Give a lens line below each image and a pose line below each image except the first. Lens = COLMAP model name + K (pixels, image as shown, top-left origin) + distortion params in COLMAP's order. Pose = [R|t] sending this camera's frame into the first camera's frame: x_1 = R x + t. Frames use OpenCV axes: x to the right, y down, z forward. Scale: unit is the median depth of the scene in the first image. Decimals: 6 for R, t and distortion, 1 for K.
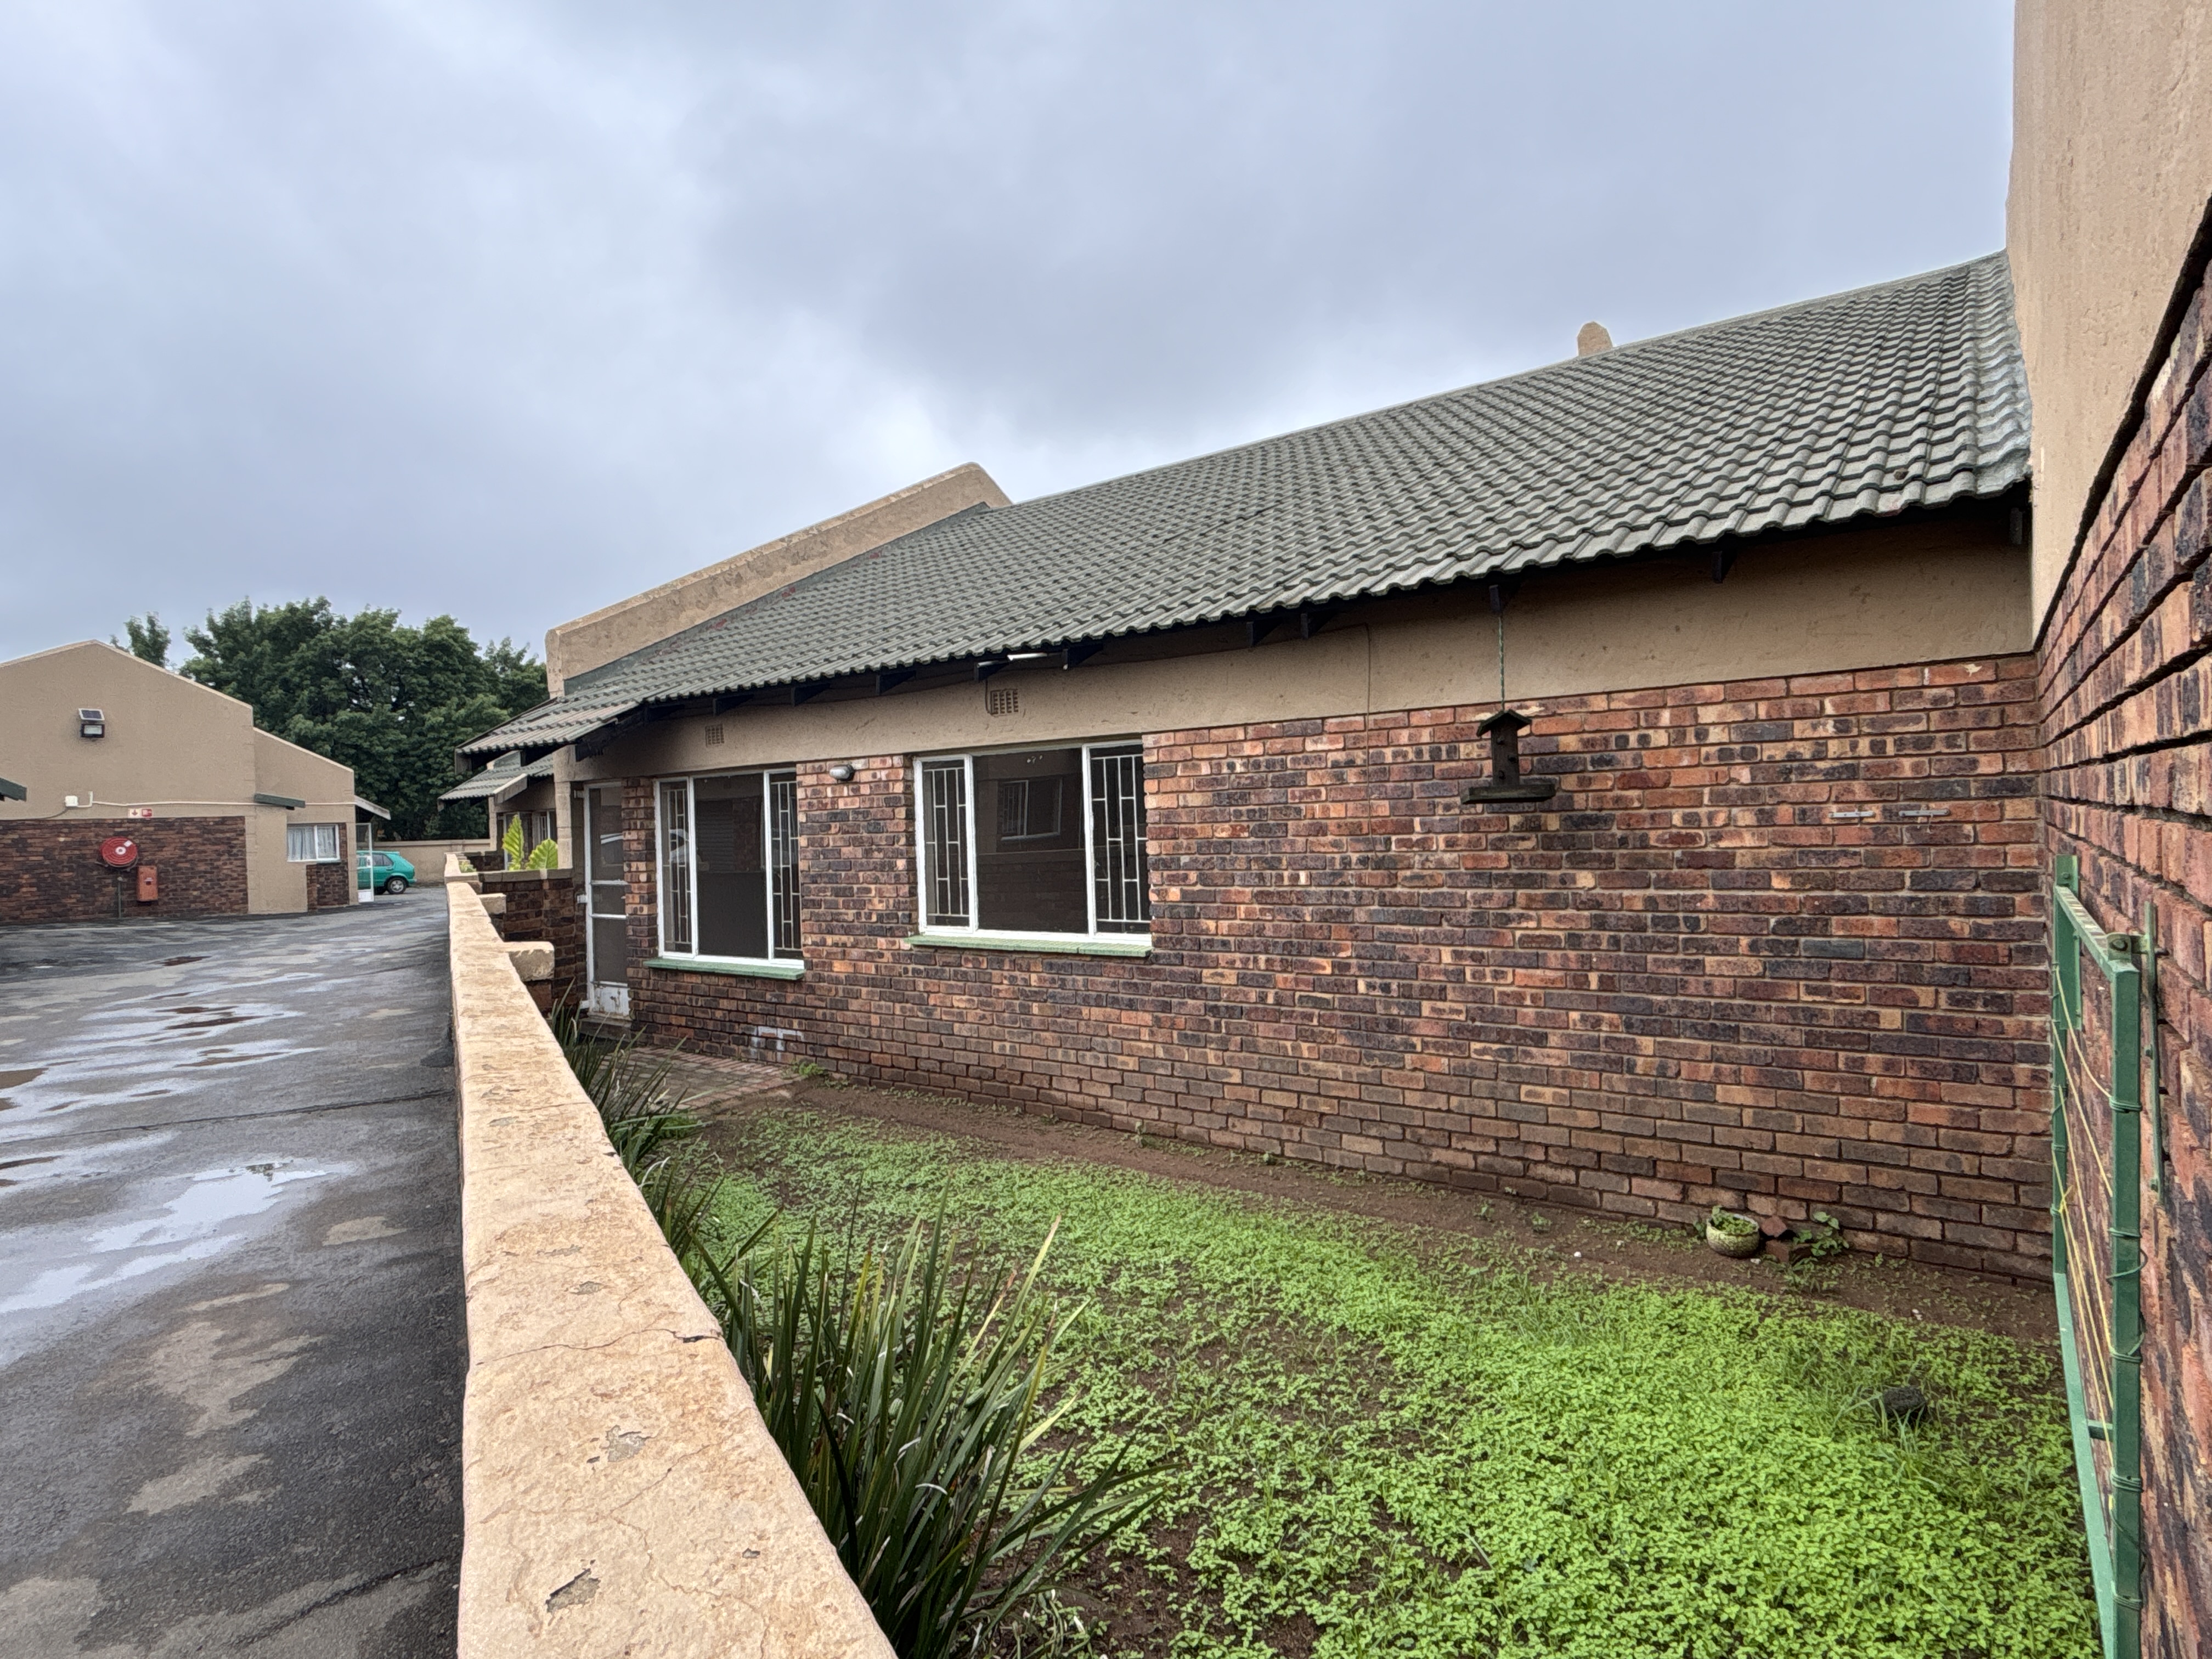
lens RADIAL K [[1185.2, 0, 1108.6], [0, 1185.2, 824.6], [0, 0, 1]] dist [0.002798, 0.001326]
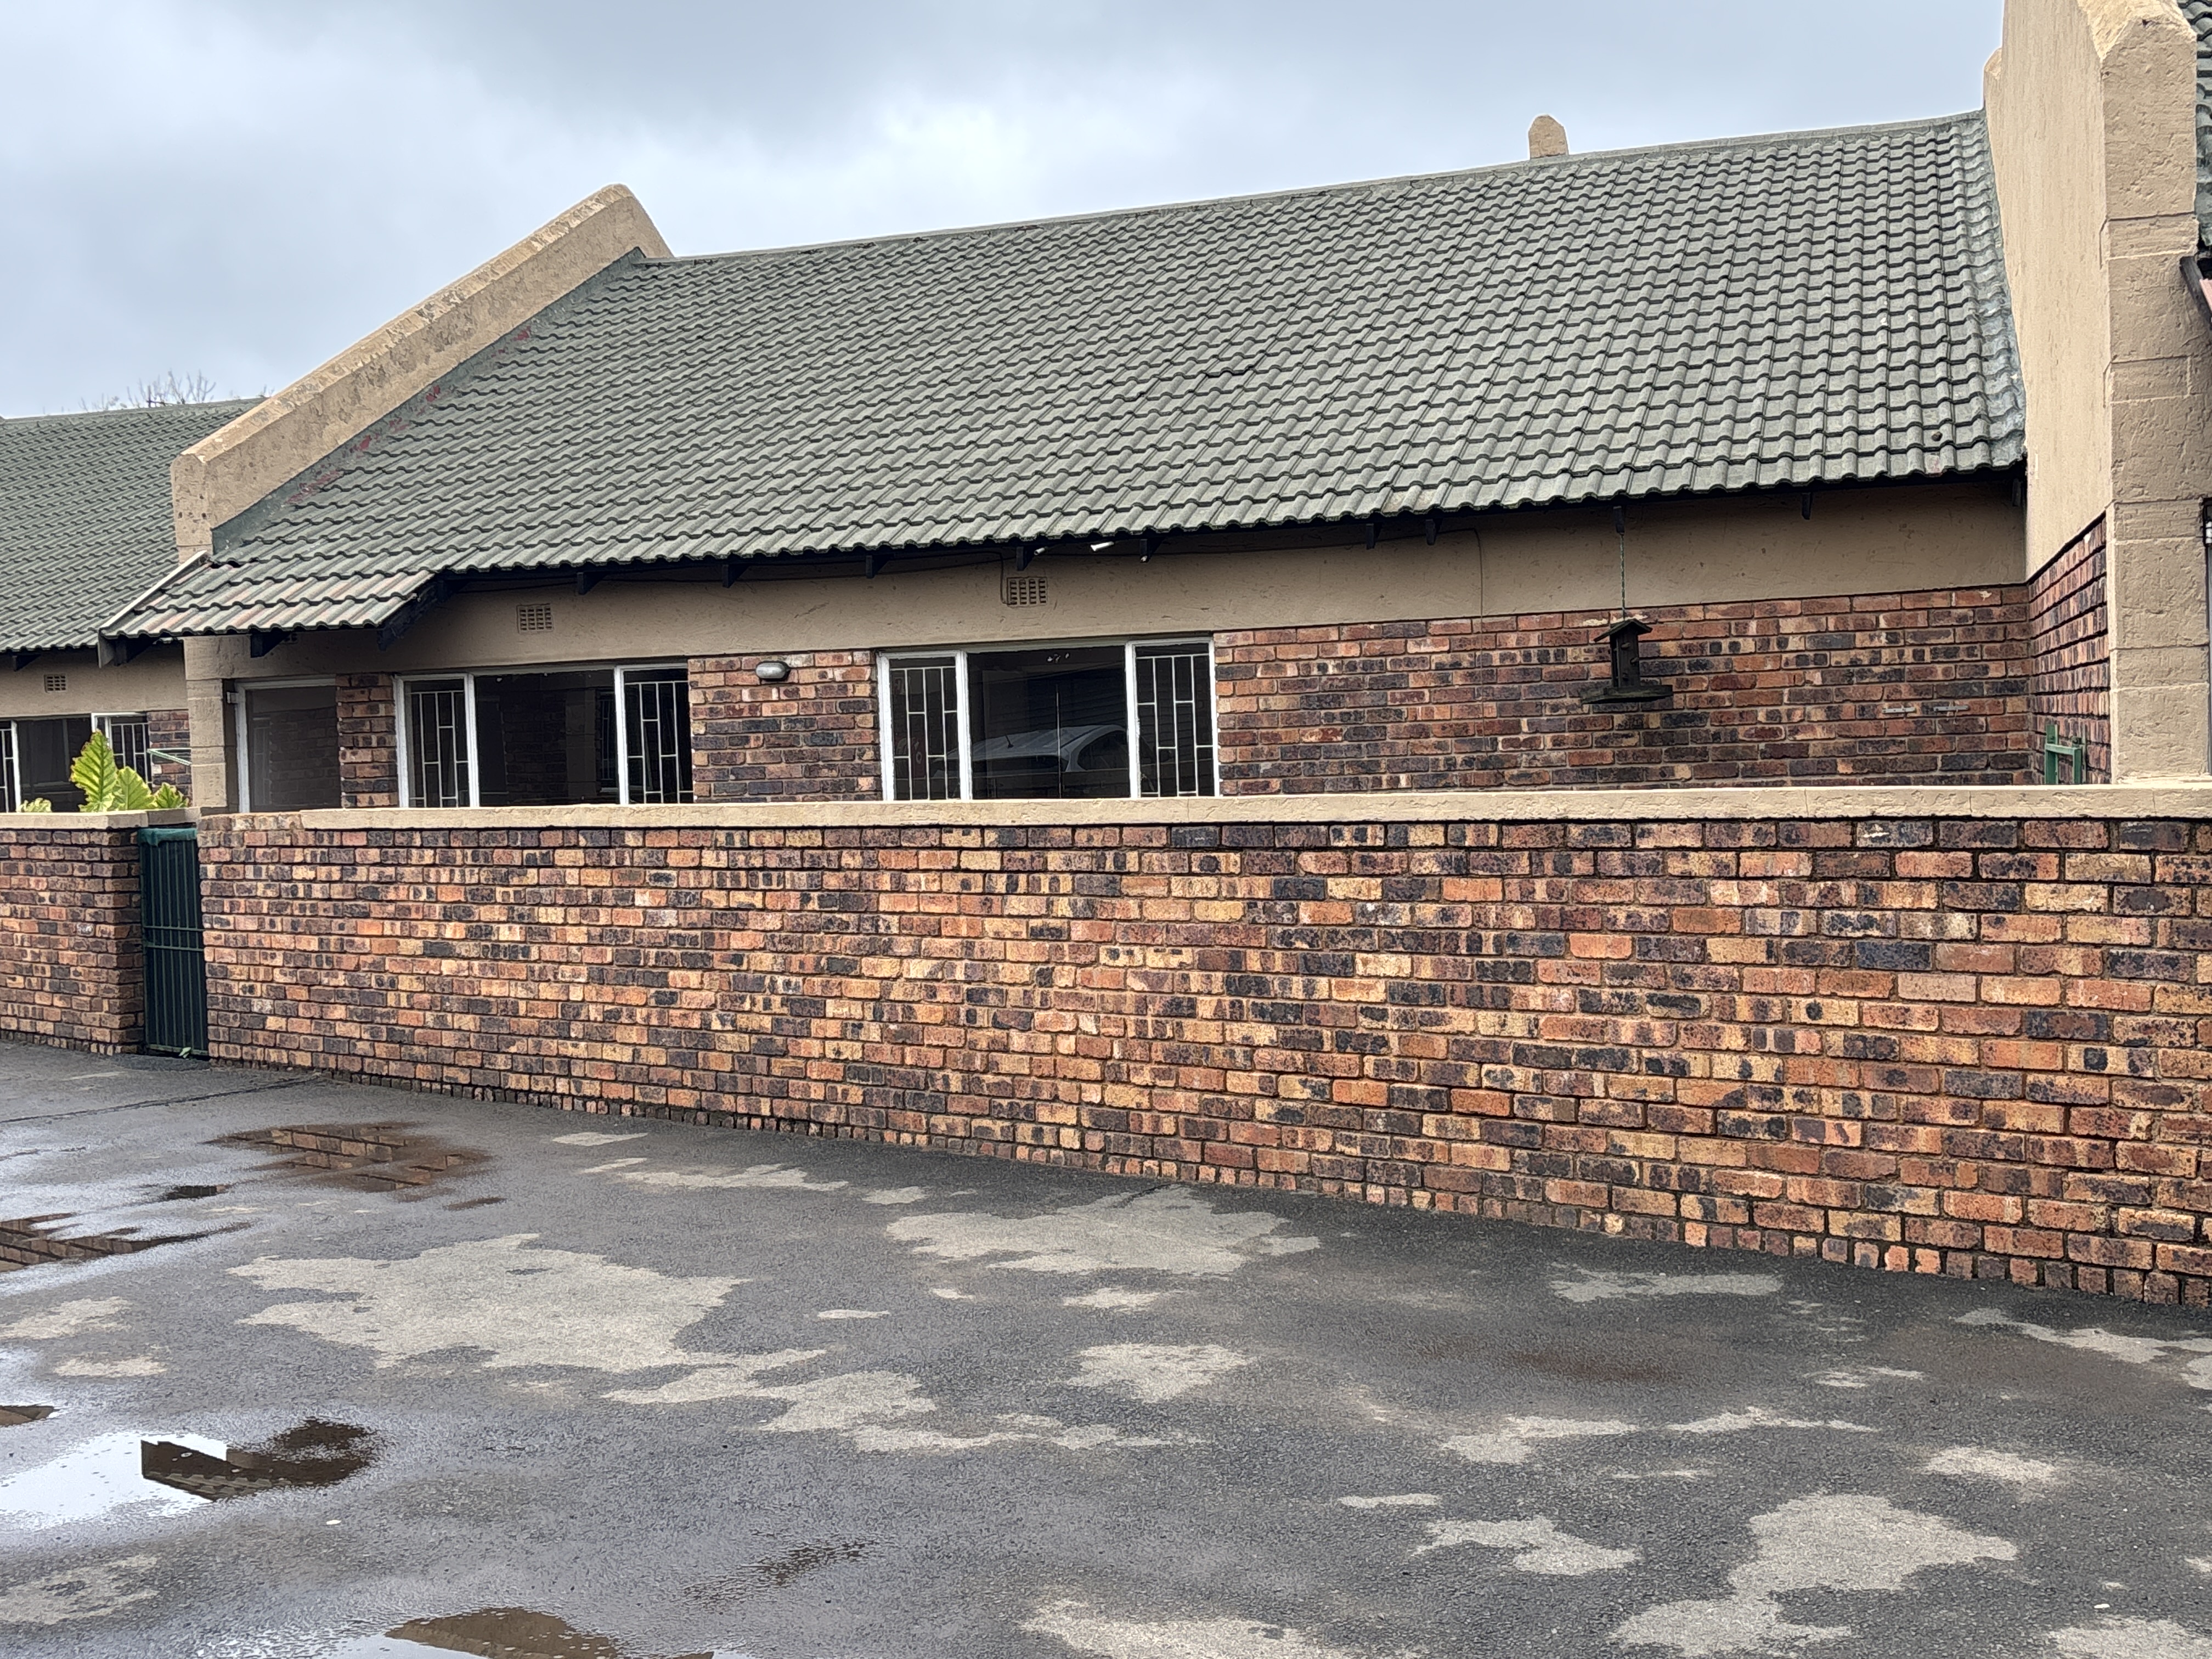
lens RADIAL K [[2667.9, 0, 1106.0], [0, 2667.9, 829.5], [0, 0, 1]] dist [0.131140, -0.017960]
pose [[0.936830, -0.012369, 0.349566, -0.860050], [0.008404, 0.999882, 0.012856, 0.055461], [-0.349684, -0.009106, 0.936823, -1.020386]]
